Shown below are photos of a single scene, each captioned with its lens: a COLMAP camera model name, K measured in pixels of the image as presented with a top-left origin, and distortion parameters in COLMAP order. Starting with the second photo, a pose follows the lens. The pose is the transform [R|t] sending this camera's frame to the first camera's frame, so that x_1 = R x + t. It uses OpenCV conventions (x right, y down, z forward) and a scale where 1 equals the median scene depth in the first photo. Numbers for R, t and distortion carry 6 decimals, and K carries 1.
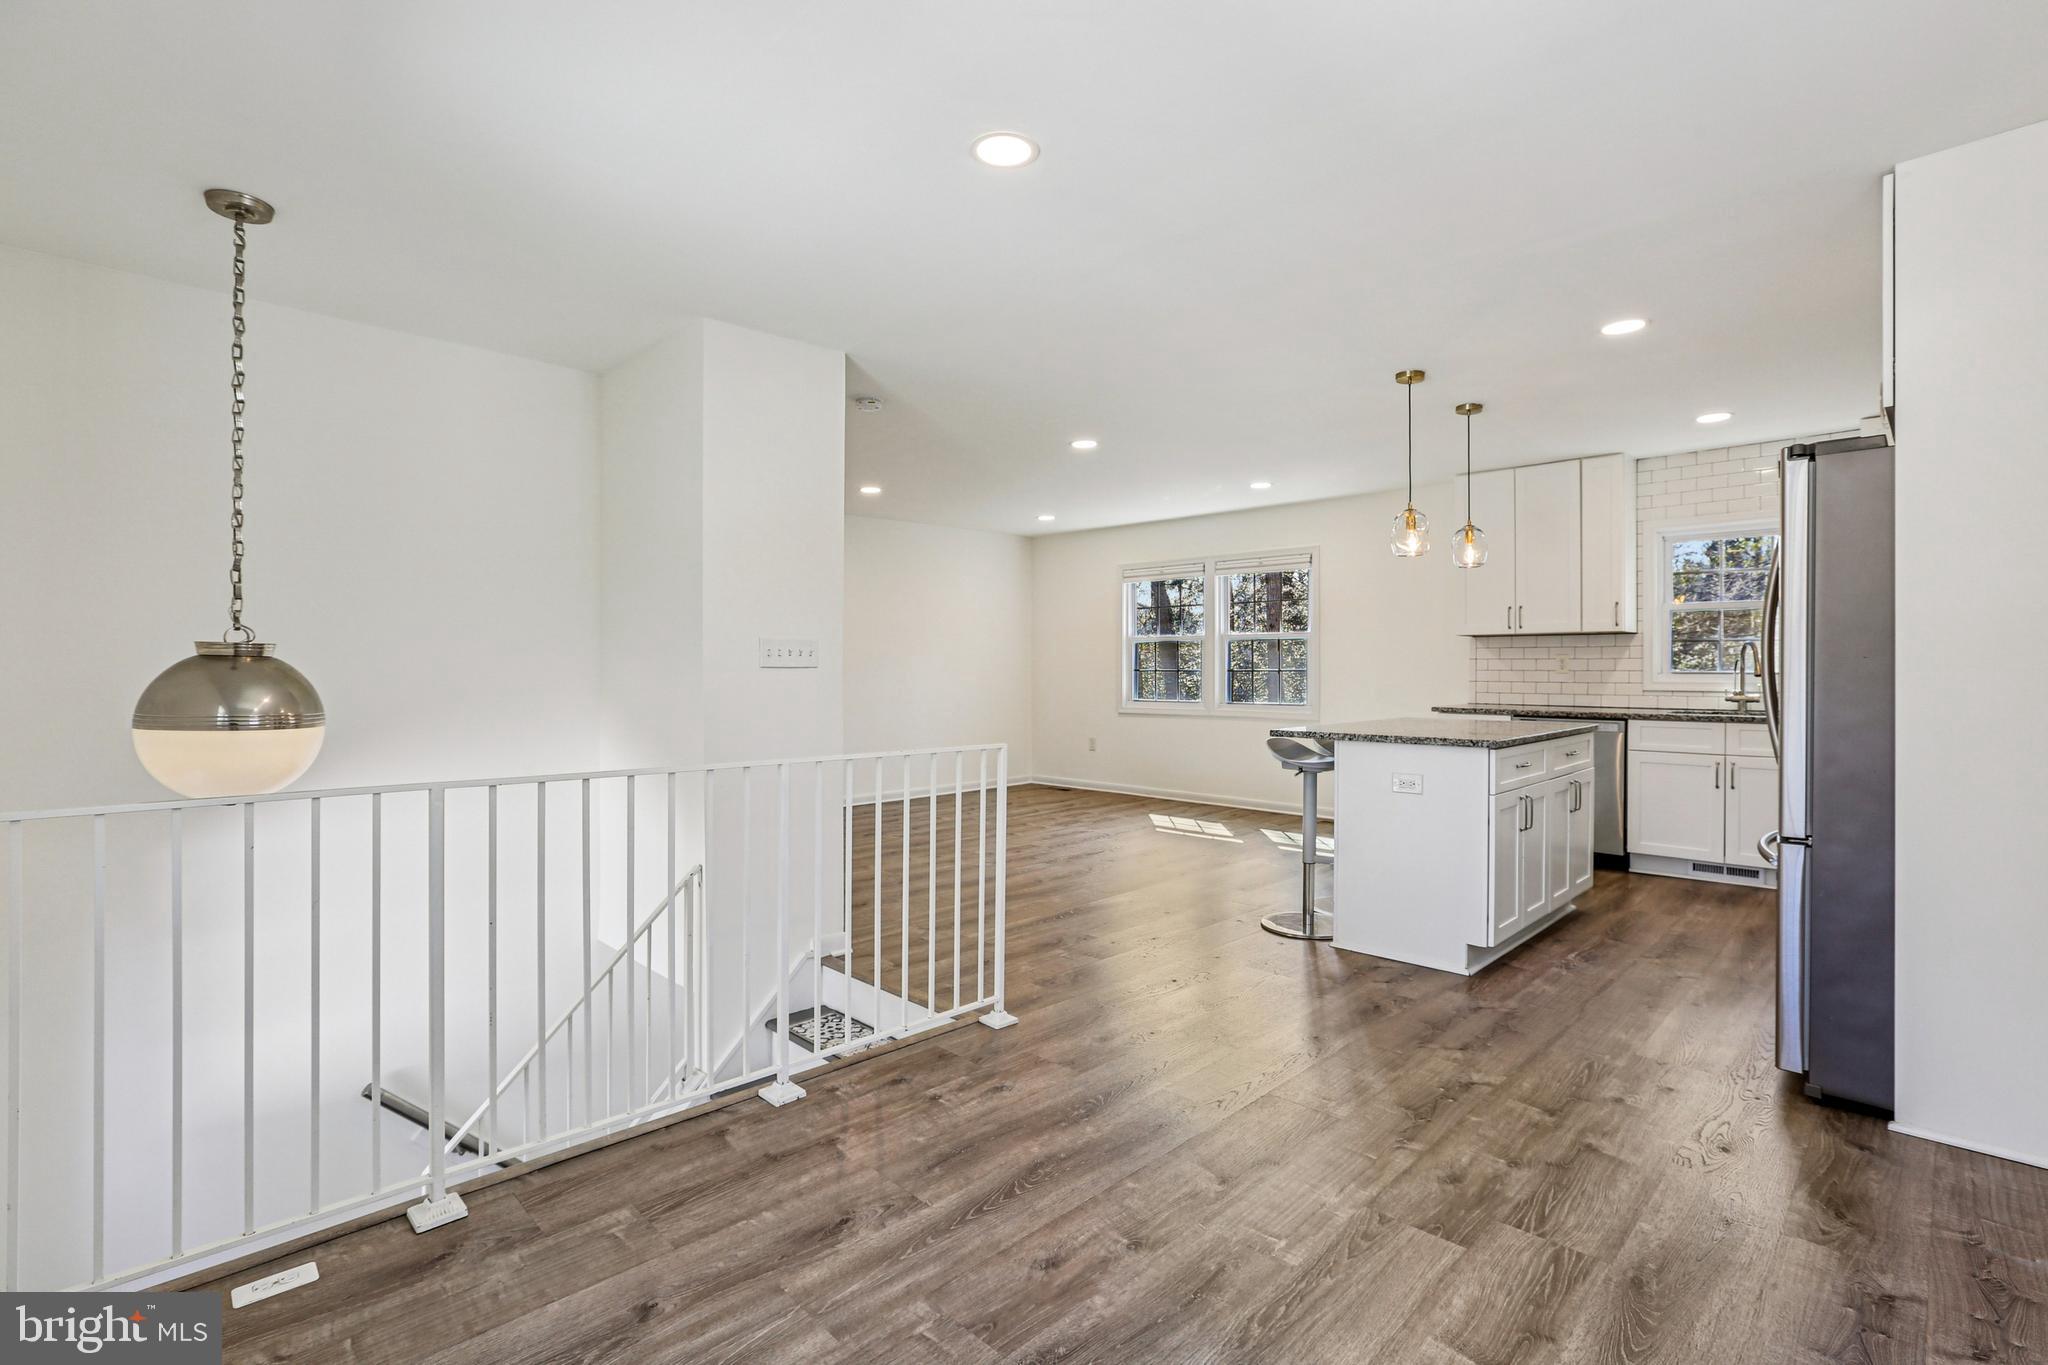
lens RADIAL K [[954.8, 0, 1017.6], [0, 954.8, 674.2], [0, 0, 1]] dist [-0.031508, 0.014107]
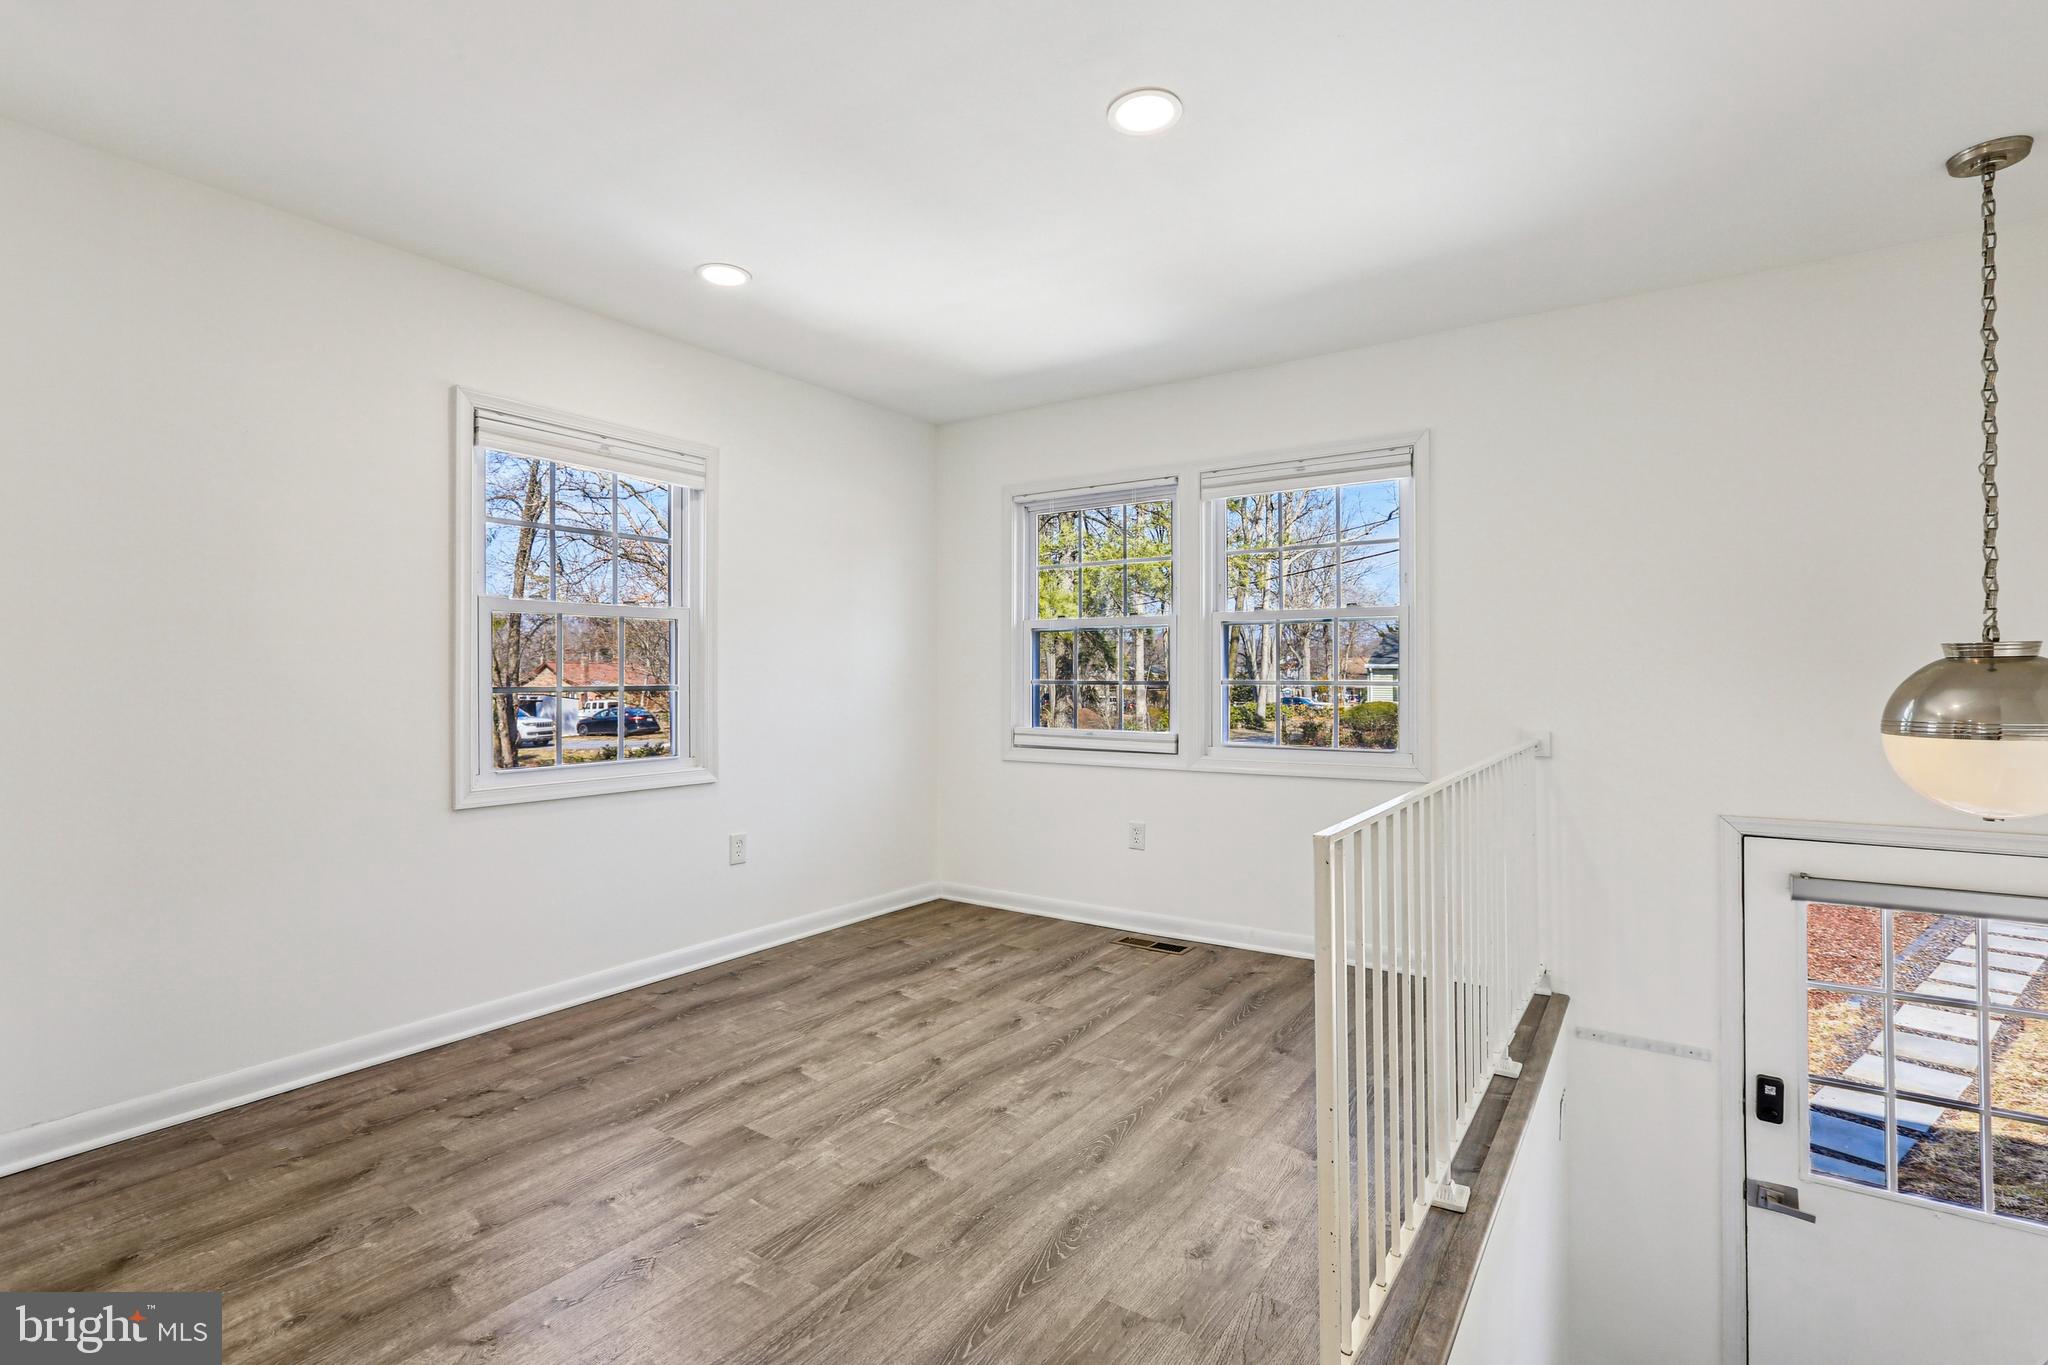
lens RADIAL K [[954.8, 0, 1017.6], [0, 954.8, 674.2], [0, 0, 1]] dist [-0.031508, 0.014107]
pose [[-0.983621, -0.001156, -0.180246, 0.126405], [-0.000771, 0.999997, -0.002208, 0.000009], [0.180248, -0.002033, -0.983619, 0.857977]]
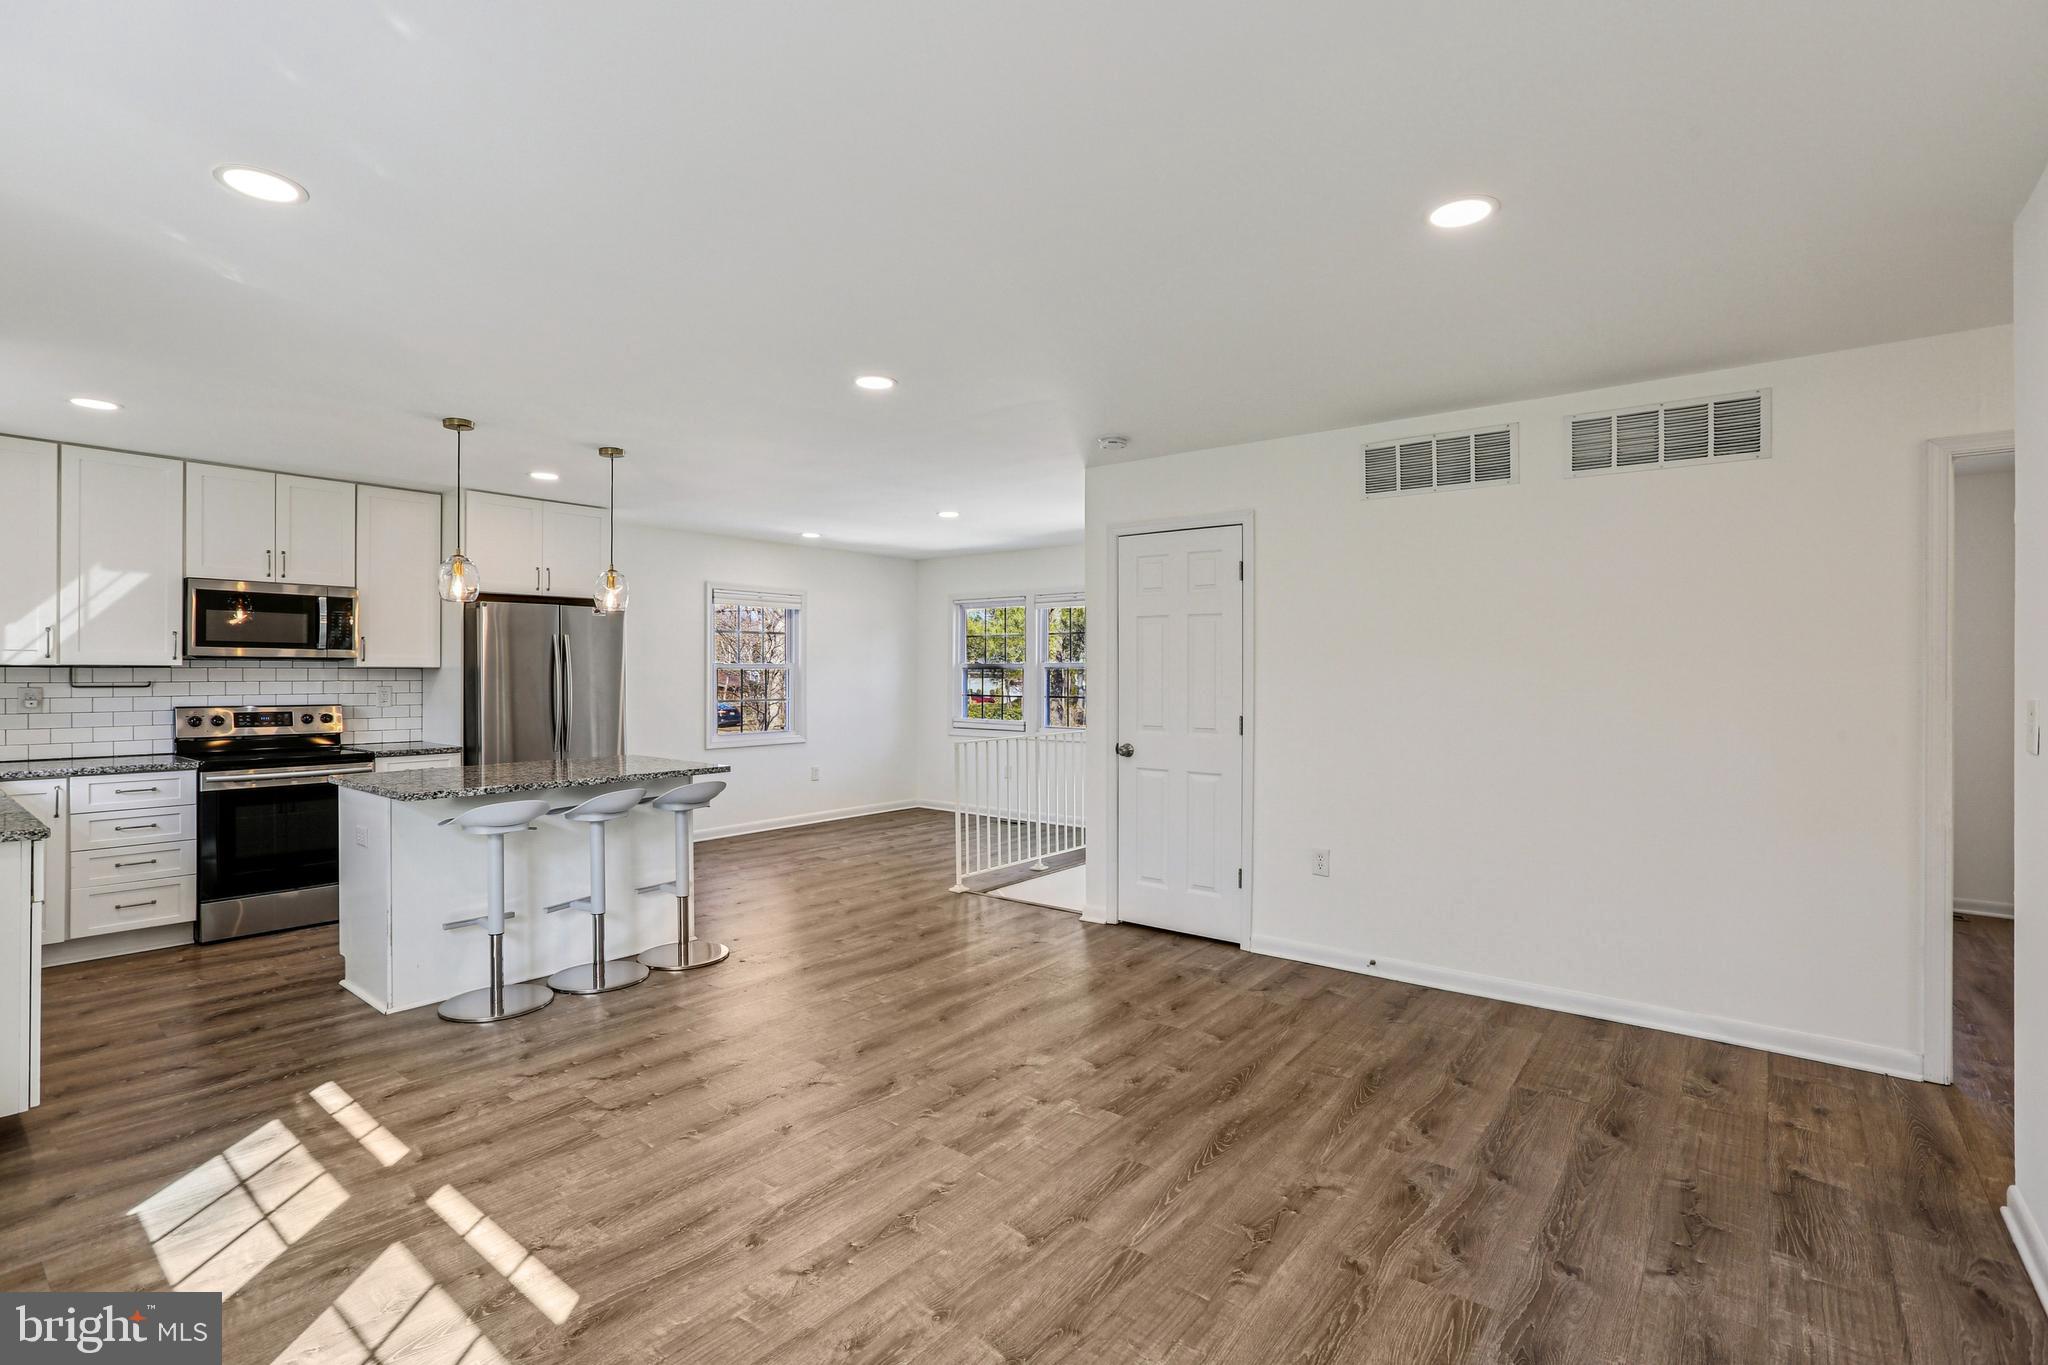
lens RADIAL K [[941.9, 0, 1014.0], [0, 941.9, 674.1], [0, 0, 1]] dist [-0.033846, 0.013043]
pose [[-0.993667, -0.000419, -0.112363, 0.050082], [-0.001570, 0.999947, 0.010156, -0.047930], [0.112352, 0.010268, -0.993615, 1.732709]]
